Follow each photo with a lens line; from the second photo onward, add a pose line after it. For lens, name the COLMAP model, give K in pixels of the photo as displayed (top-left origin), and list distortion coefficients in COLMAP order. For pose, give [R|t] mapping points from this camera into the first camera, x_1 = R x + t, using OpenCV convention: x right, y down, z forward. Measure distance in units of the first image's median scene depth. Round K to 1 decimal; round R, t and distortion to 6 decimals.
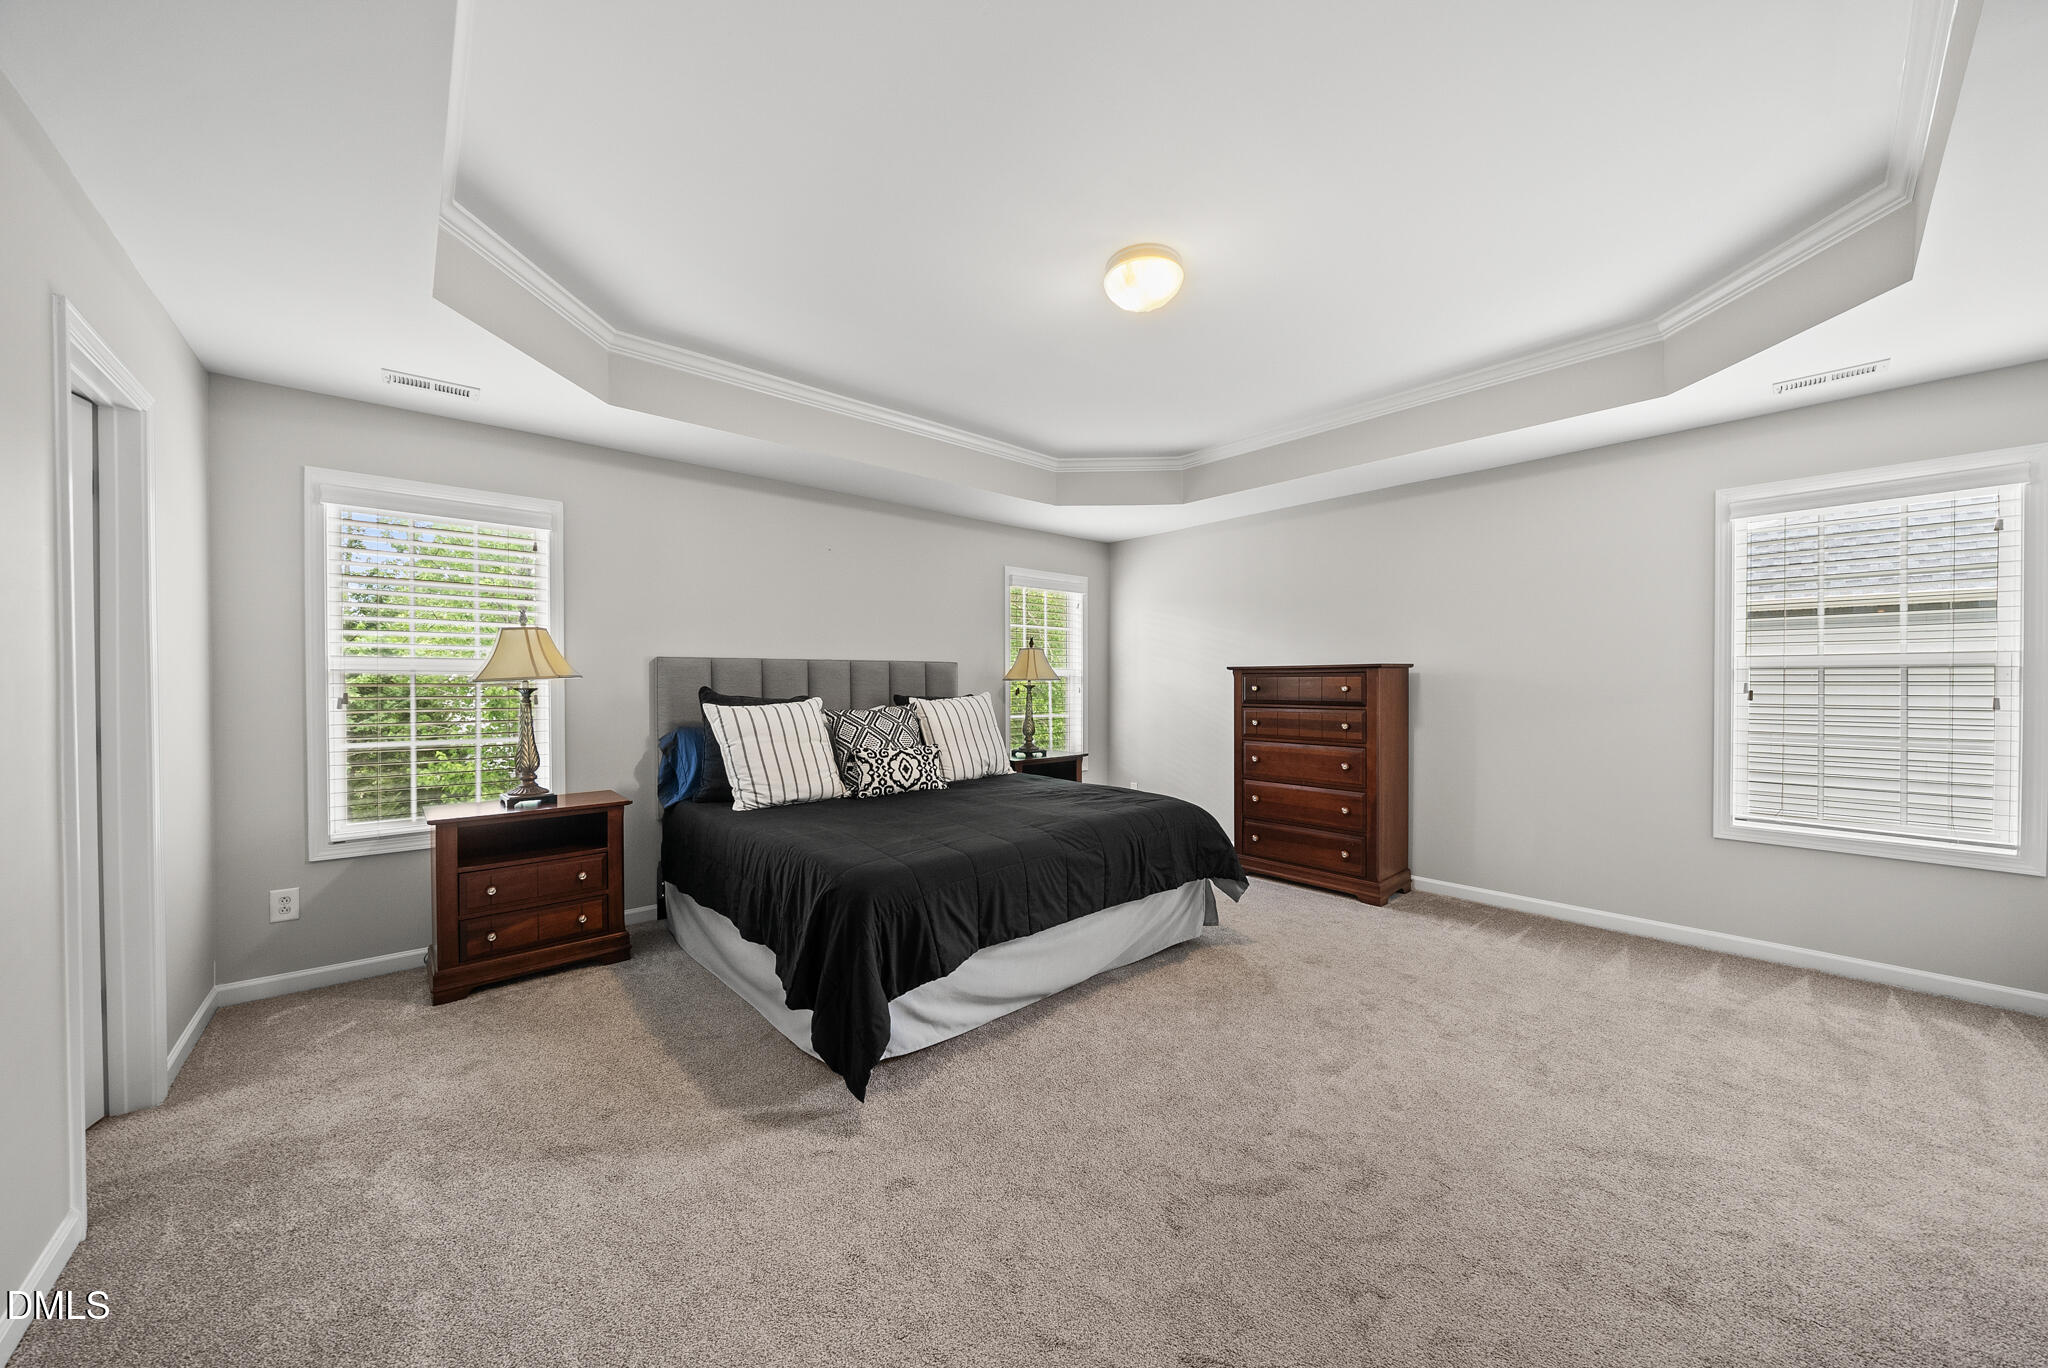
lens RADIAL K [[706.9, 0, 1023.3], [0, 706.9, 686.3], [0, 0, 1]] dist [-0.008576, 0.000211]
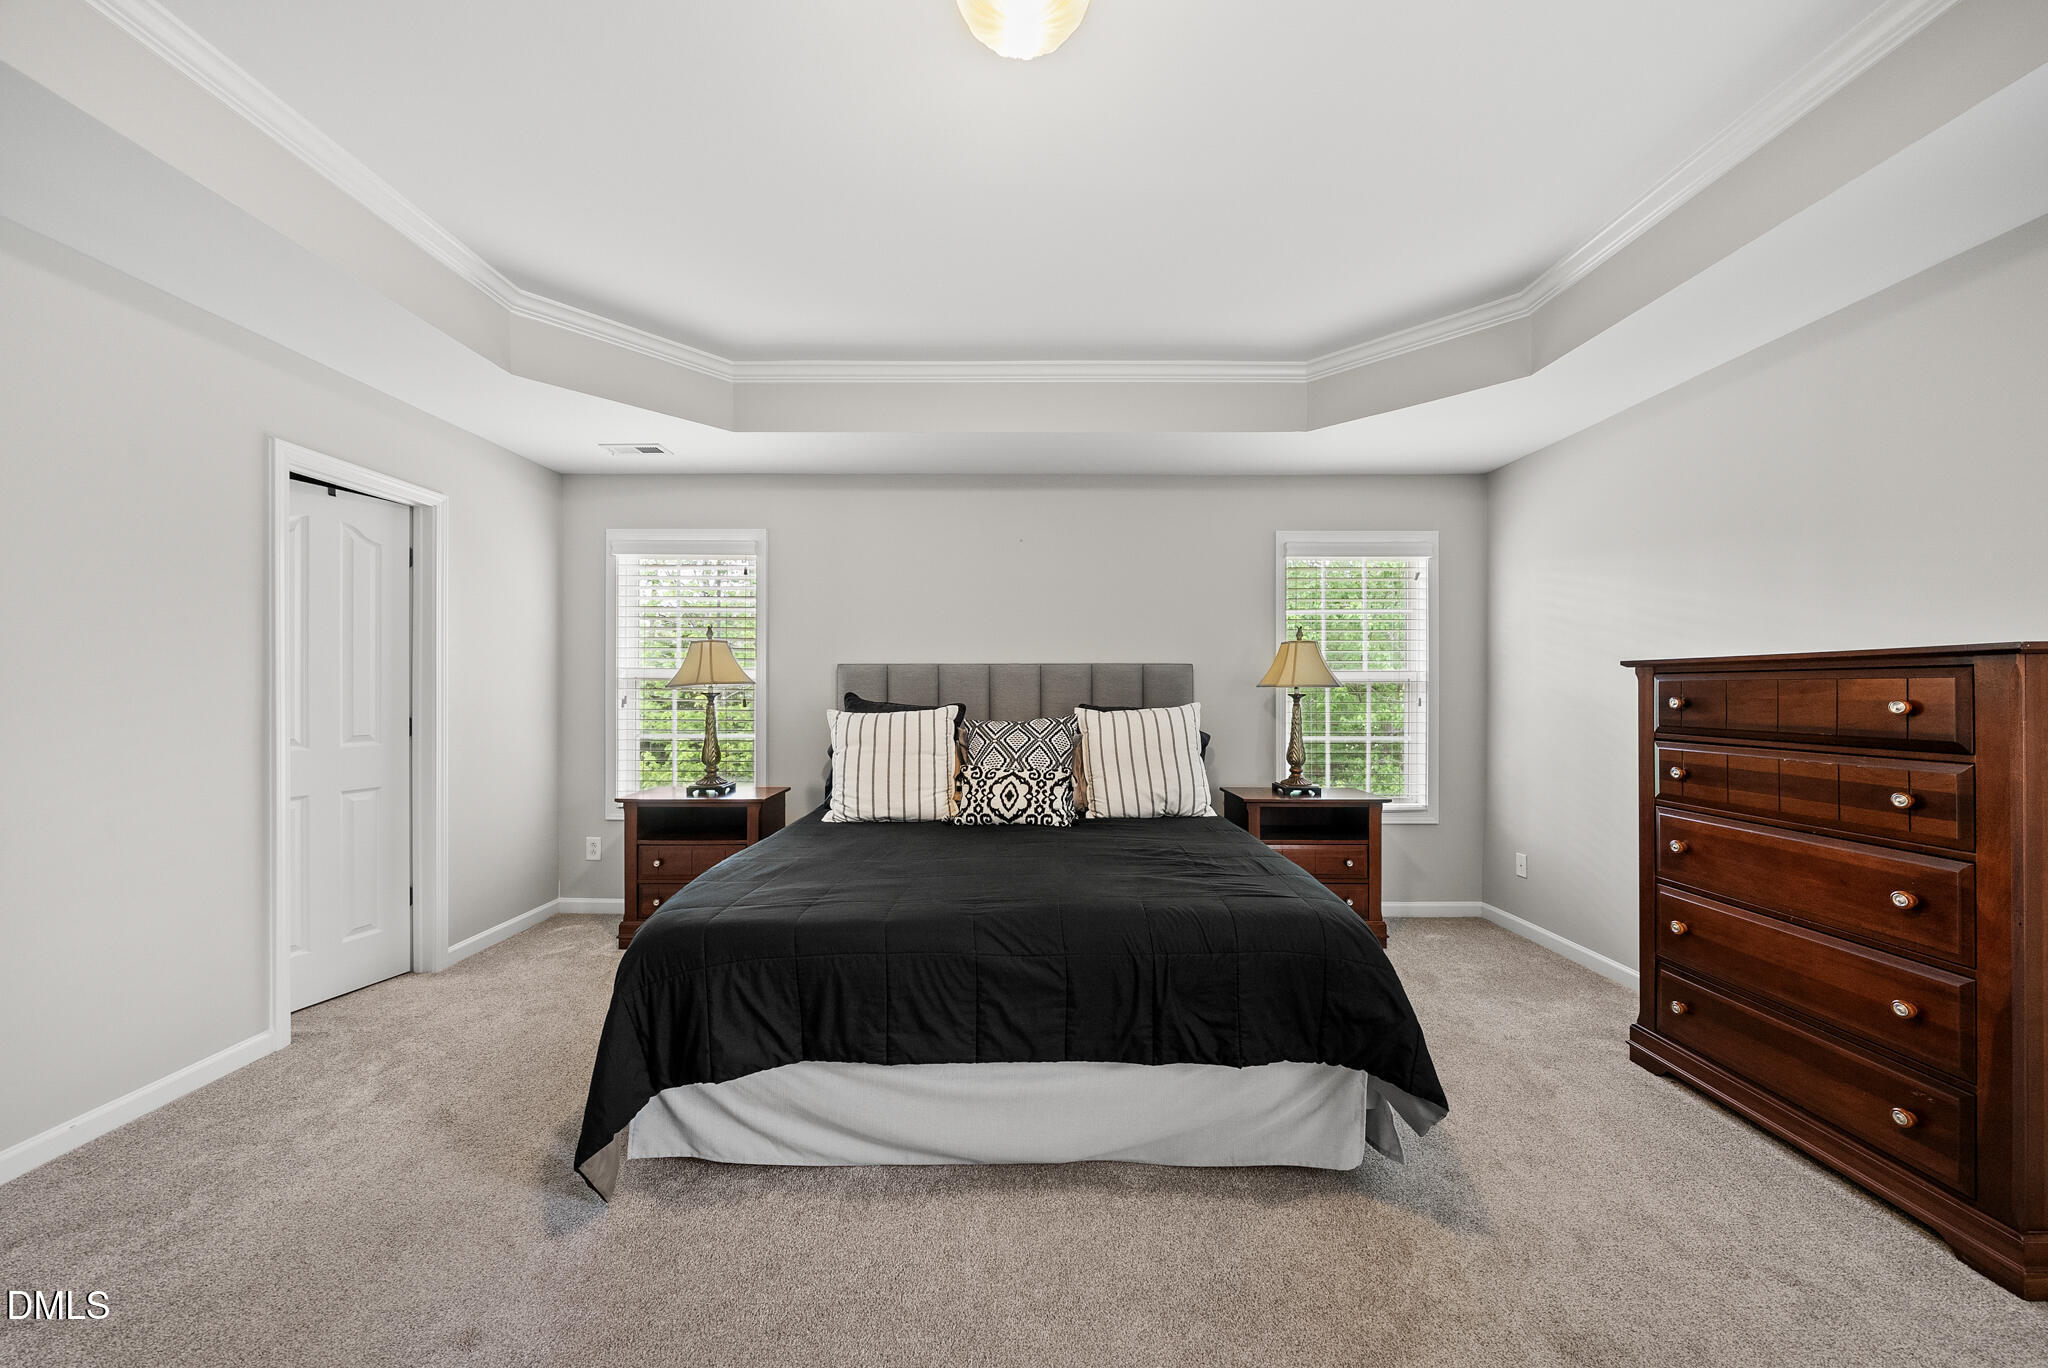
lens RADIAL K [[706.9, 0, 1021.7], [0, 706.9, 686.4], [0, 0, 1]] dist [-0.008576, 0.000211]
pose [[0.744926, 0.000193, -0.667147, 0.372002], [-0.007027, 0.999947, -0.007558, -0.002356], [0.667110, 0.010318, 0.744888, 0.391279]]
